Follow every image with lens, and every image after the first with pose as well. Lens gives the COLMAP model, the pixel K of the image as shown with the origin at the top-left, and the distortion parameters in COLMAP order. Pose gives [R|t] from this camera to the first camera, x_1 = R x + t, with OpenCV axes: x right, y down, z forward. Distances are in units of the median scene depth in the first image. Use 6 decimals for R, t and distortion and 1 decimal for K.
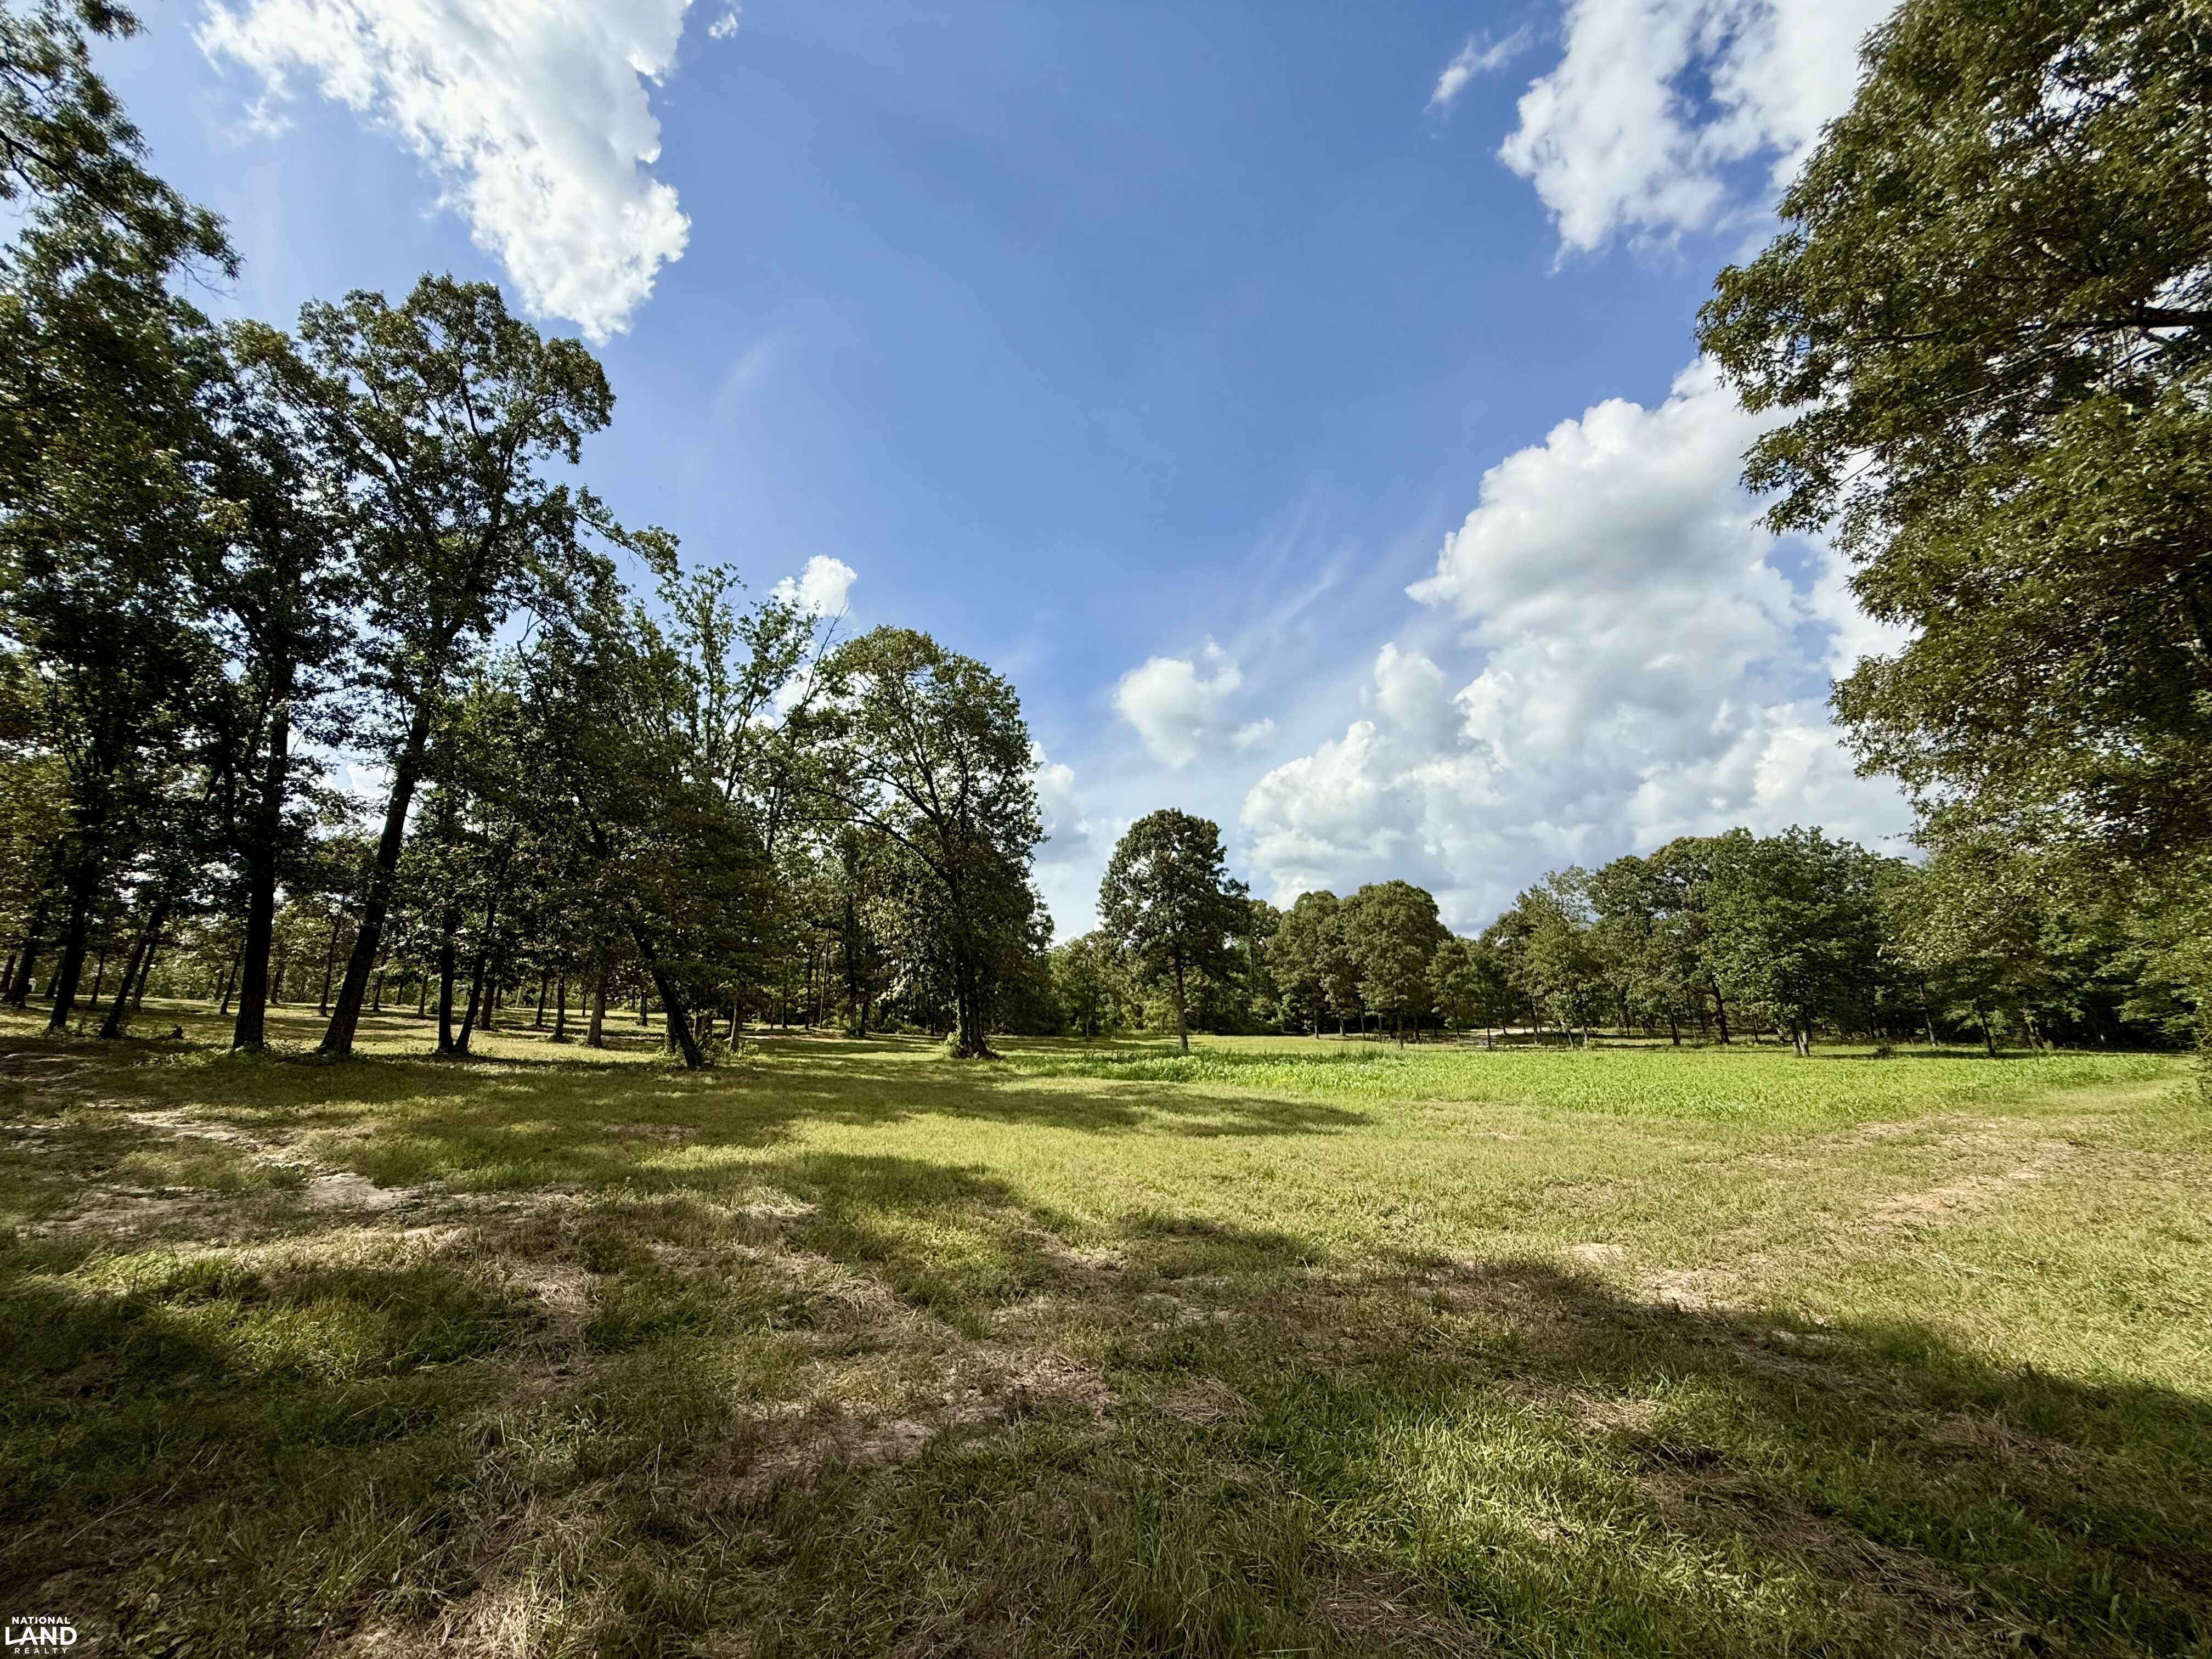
lens RADIAL K [[893.2, 0, 1091.2], [0, 893.2, 817.0], [0, 0, 1]] dist [0.000257, 0.000060]
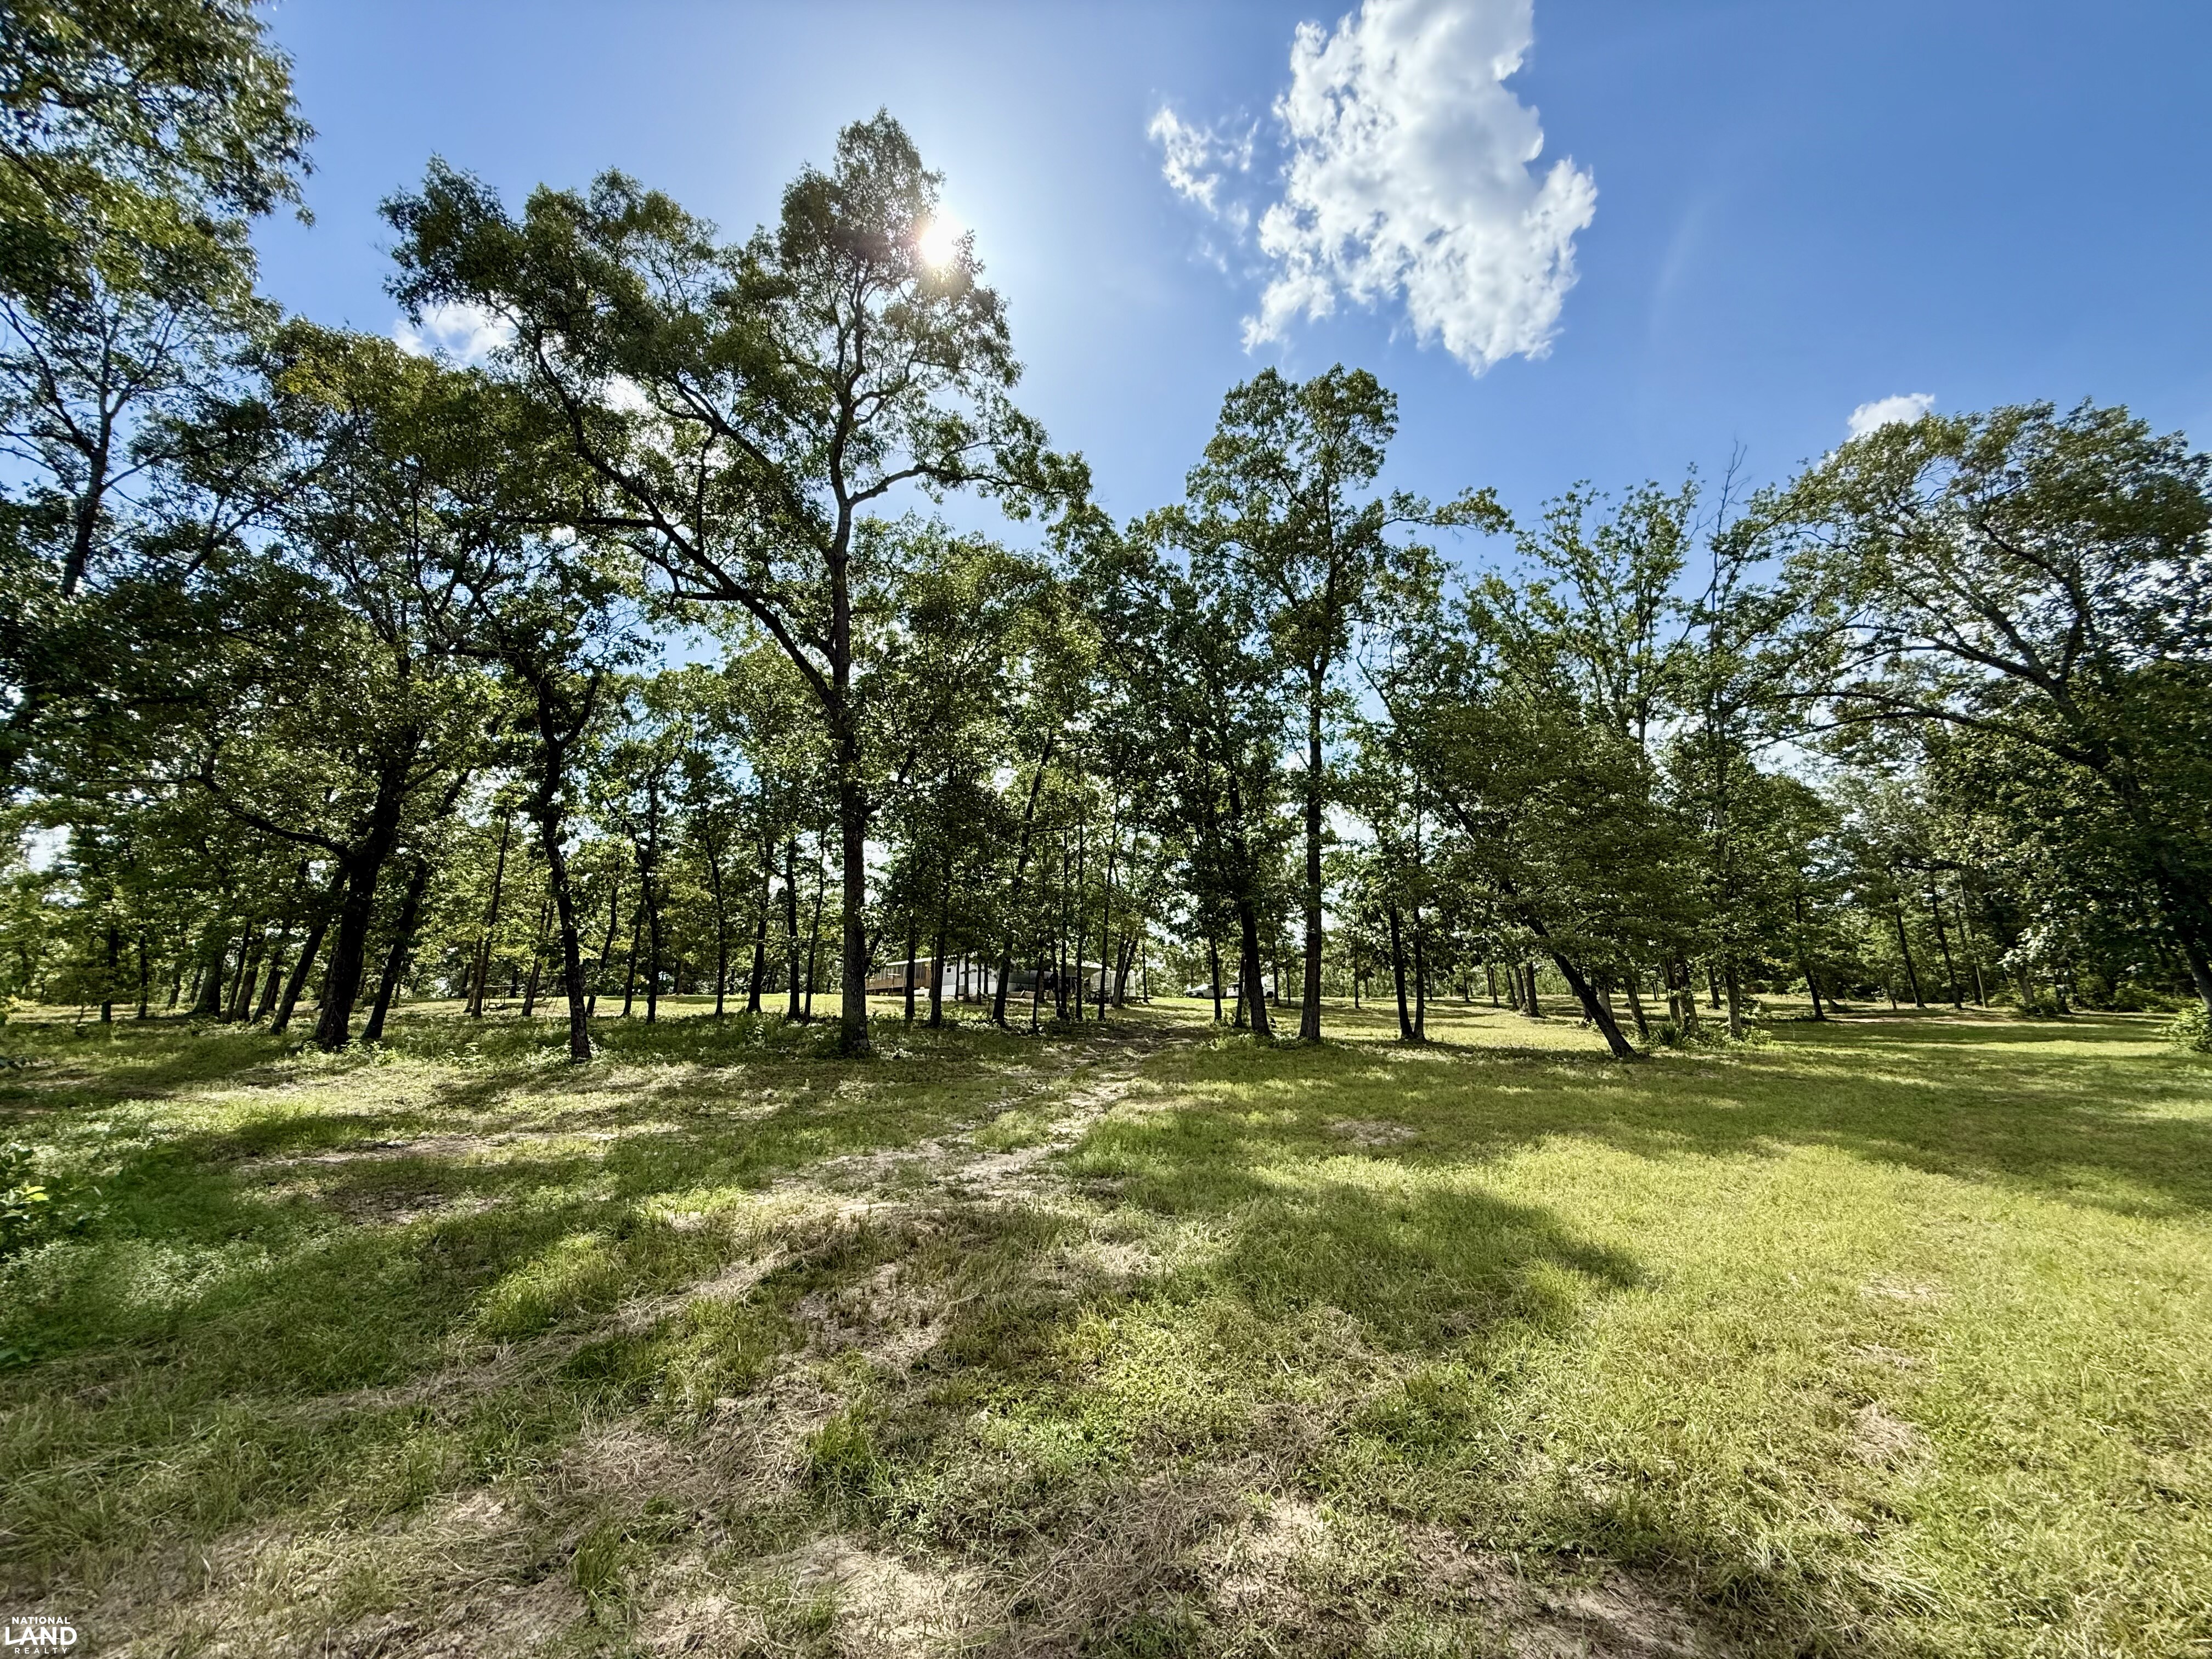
lens RADIAL K [[882.8, 0, 1100.5], [0, 882.8, 833.6], [0, 0, 1]] dist [-0.001080, 0.000445]
pose [[0.437800, -0.197990, -0.877001, 0.044557], [0.225024, 0.968535, -0.106322, 0.020553], [0.870457, -0.150798, 0.468577, 0.083731]]
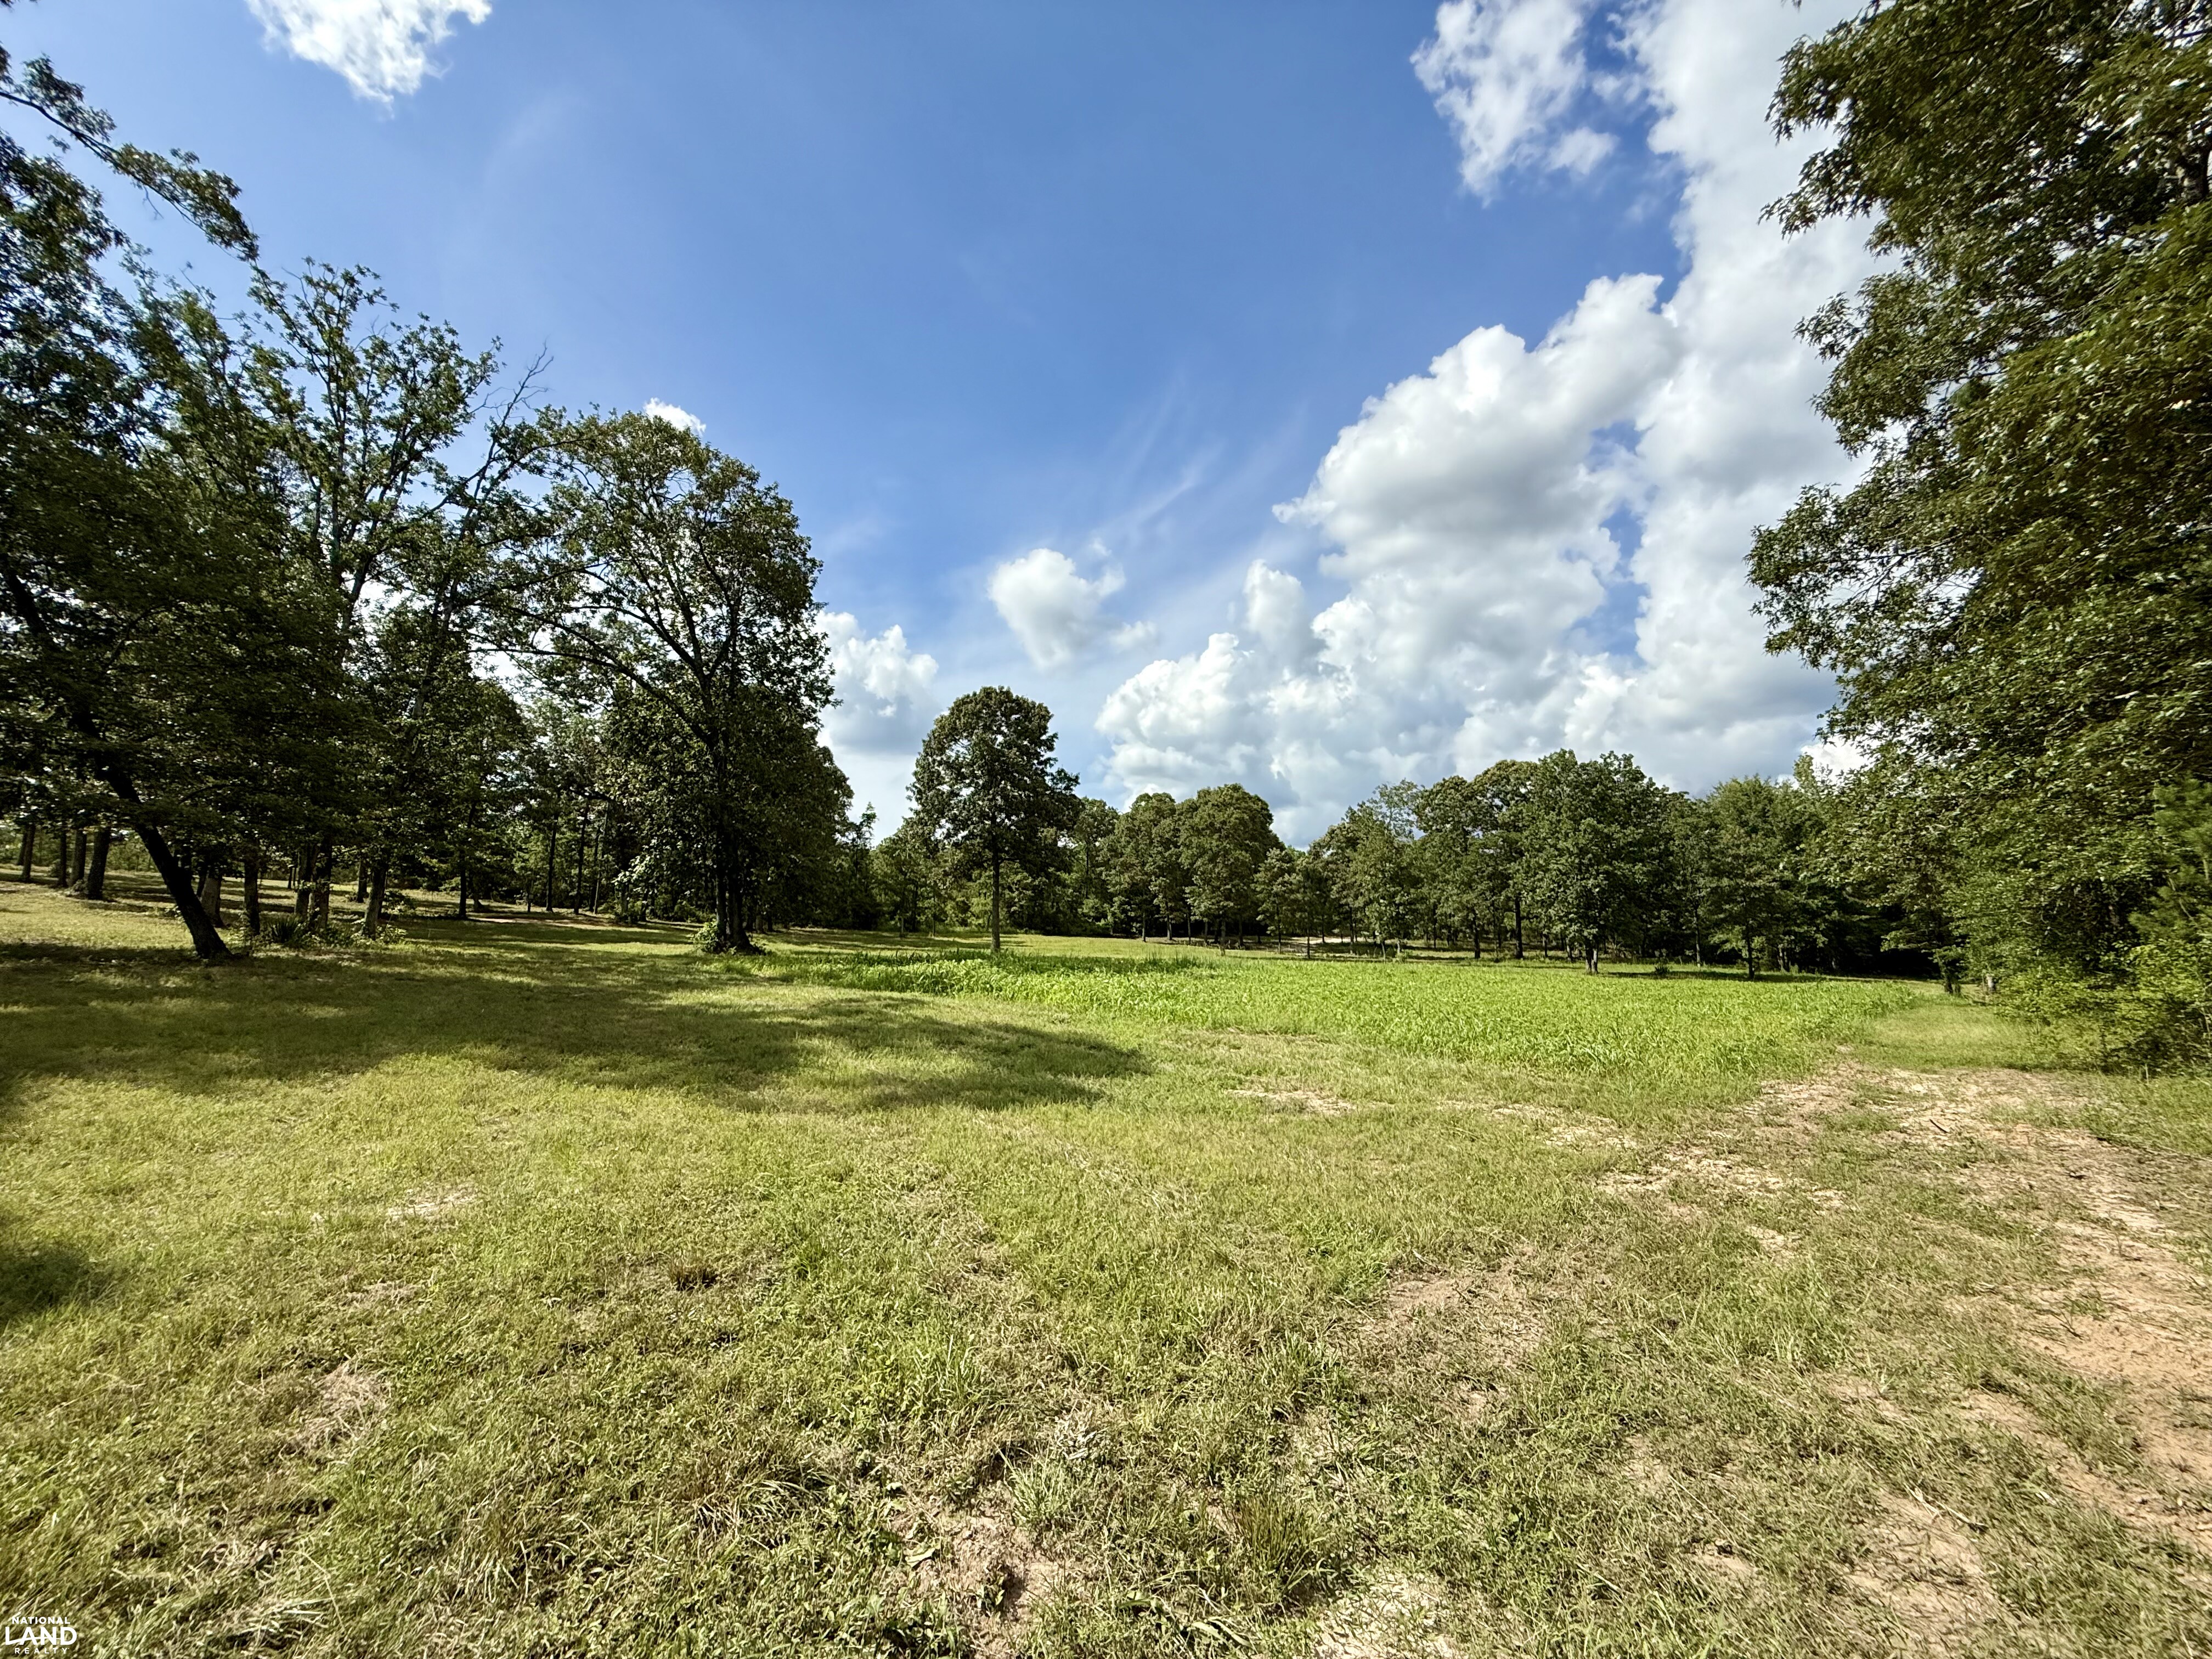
lens RADIAL K [[882.8, 0, 1100.5], [0, 882.8, 833.6], [0, 0, 1]] dist [-0.001080, 0.000445]
pose [[0.983688, 0.051602, 0.172325, 0.042751], [-0.073163, 0.989927, 0.121207, 0.020489], [-0.164334, -0.131838, 0.977555, 0.093576]]
